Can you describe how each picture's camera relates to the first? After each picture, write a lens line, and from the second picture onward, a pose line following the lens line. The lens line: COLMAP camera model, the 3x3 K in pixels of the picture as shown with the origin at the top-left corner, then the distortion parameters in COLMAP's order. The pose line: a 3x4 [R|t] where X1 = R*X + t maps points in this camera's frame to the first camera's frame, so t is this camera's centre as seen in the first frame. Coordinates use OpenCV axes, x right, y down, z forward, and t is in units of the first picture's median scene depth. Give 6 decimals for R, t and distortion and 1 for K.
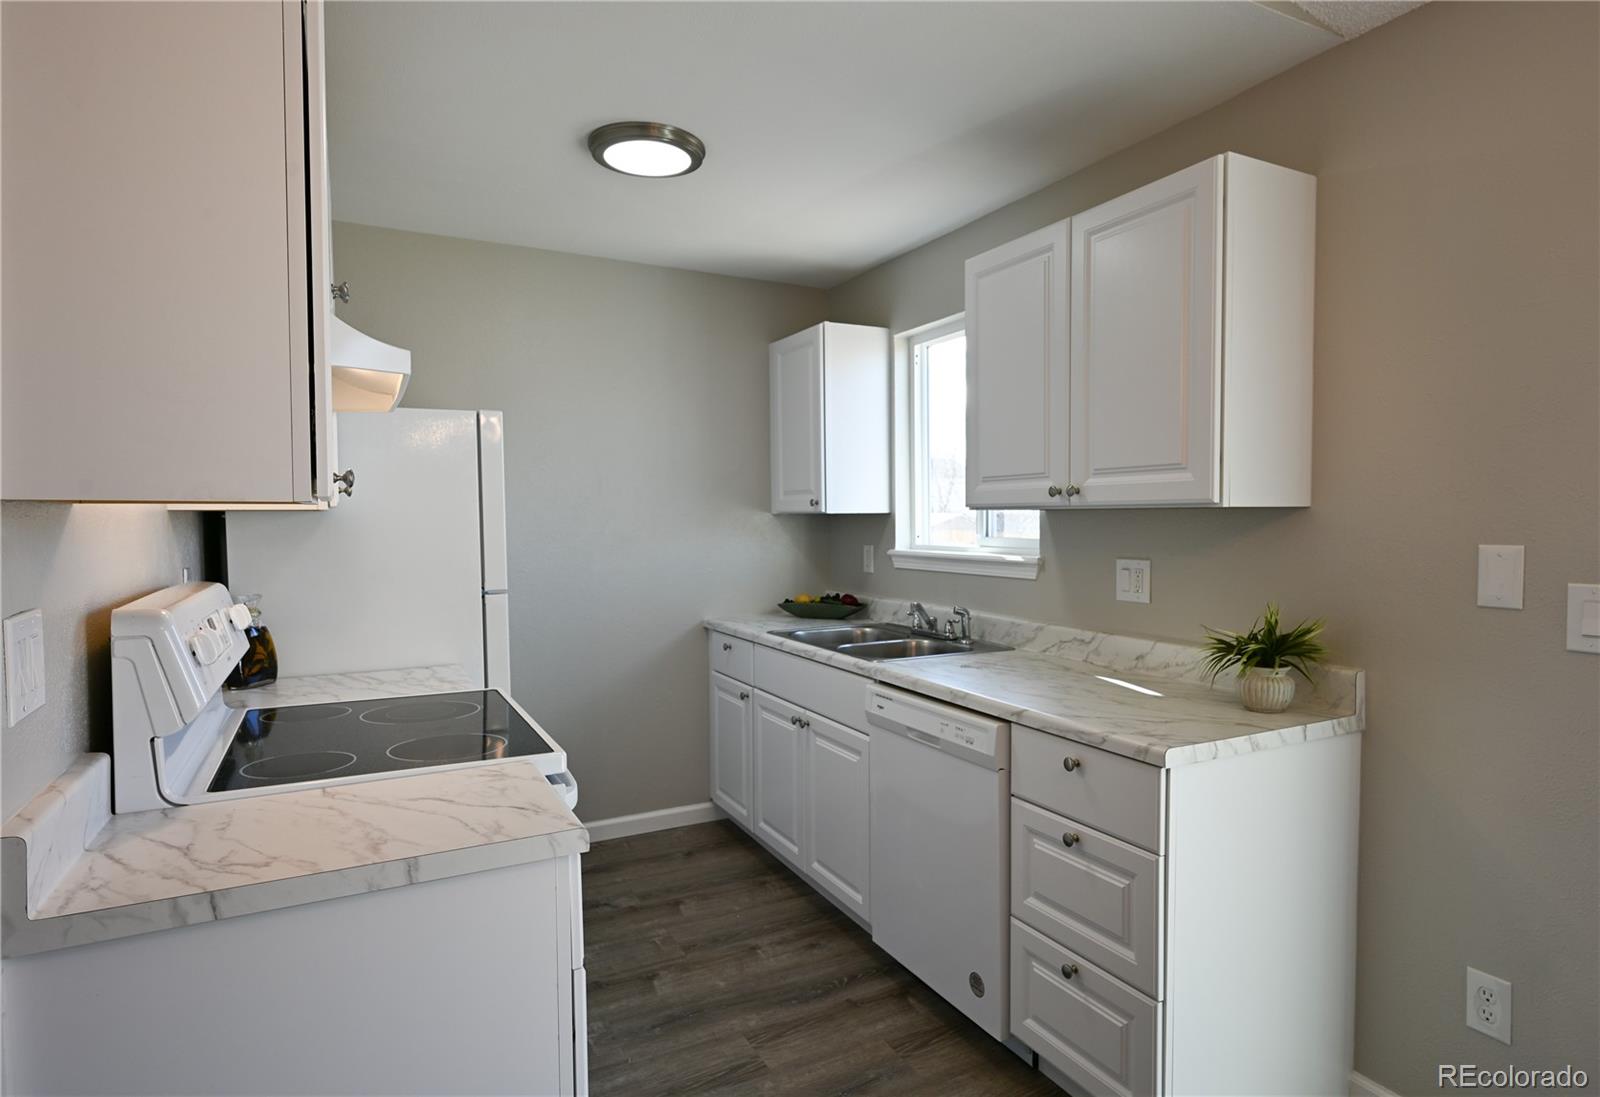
lens RADIAL K [[982.8, 0, 800.0], [0, 982.8, 548.5], [0, 0, 1]] dist [0.008801, 0.001158]
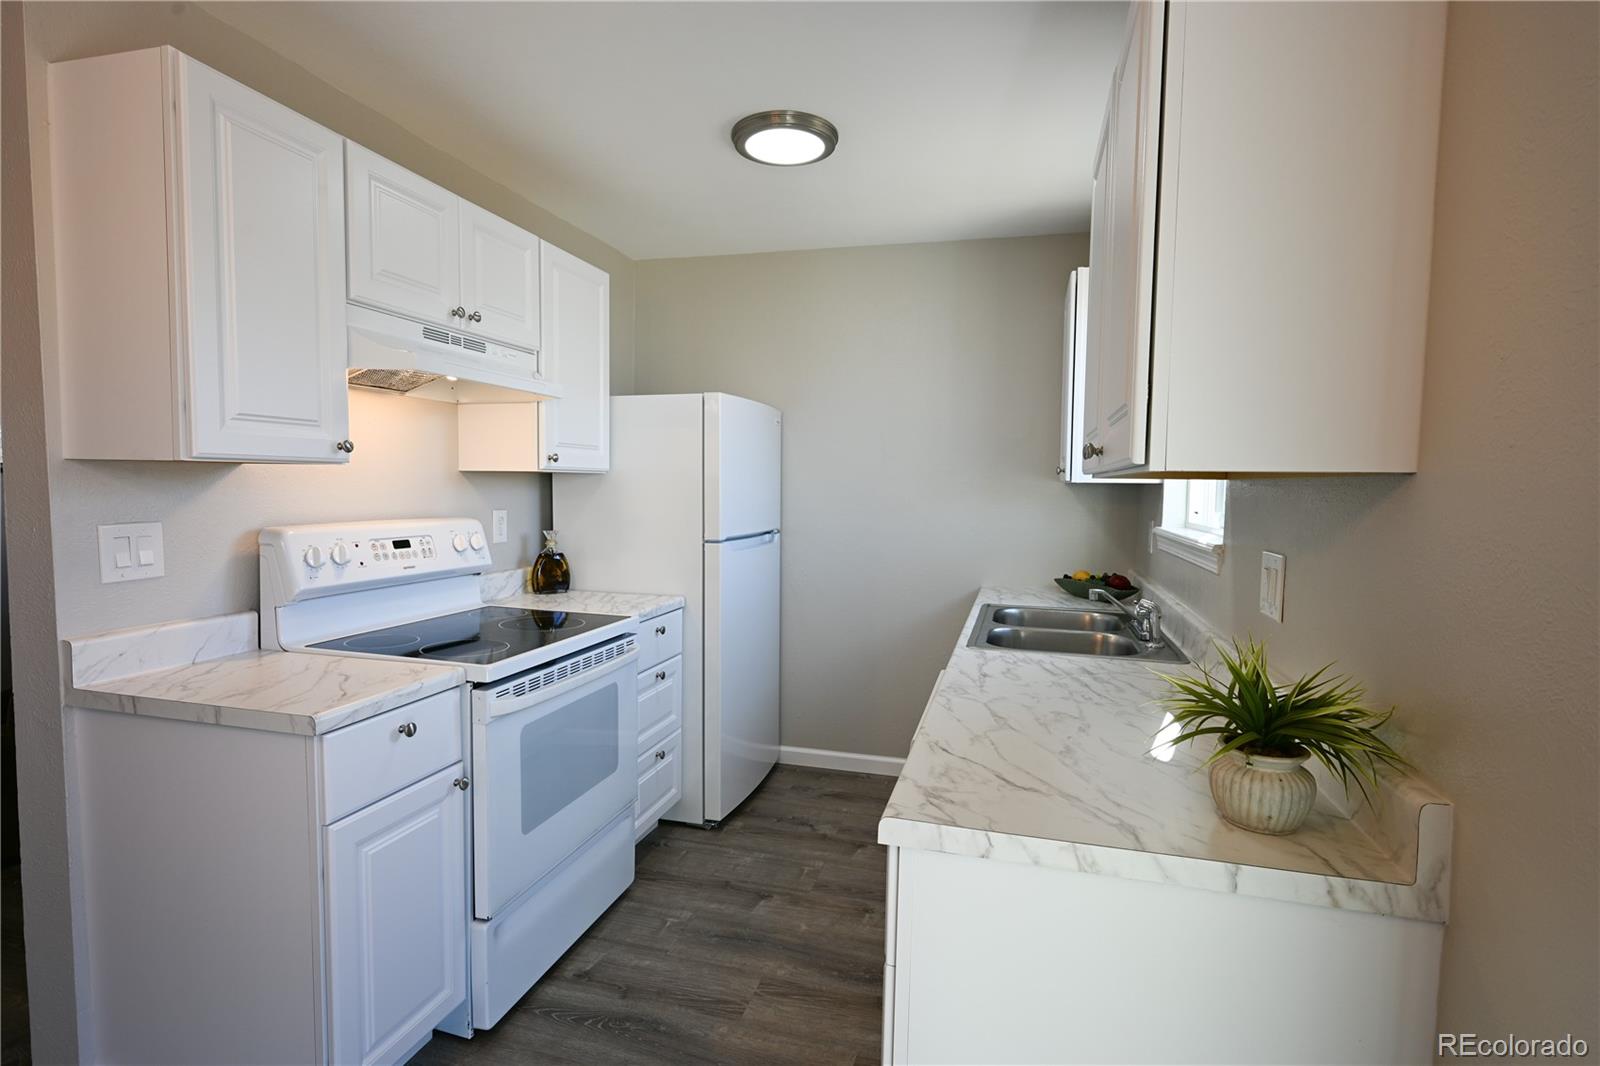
lens RADIAL K [[815.9, 0, 800.0], [0, 815.9, 533.0], [0, 0, 1]] dist [-0.002500, -0.000095]
pose [[0.688373, 0.057630, -0.723064, 0.554994], [-0.042130, 0.998333, 0.039461, -0.011942], [0.724132, 0.003298, 0.689653, 0.423649]]
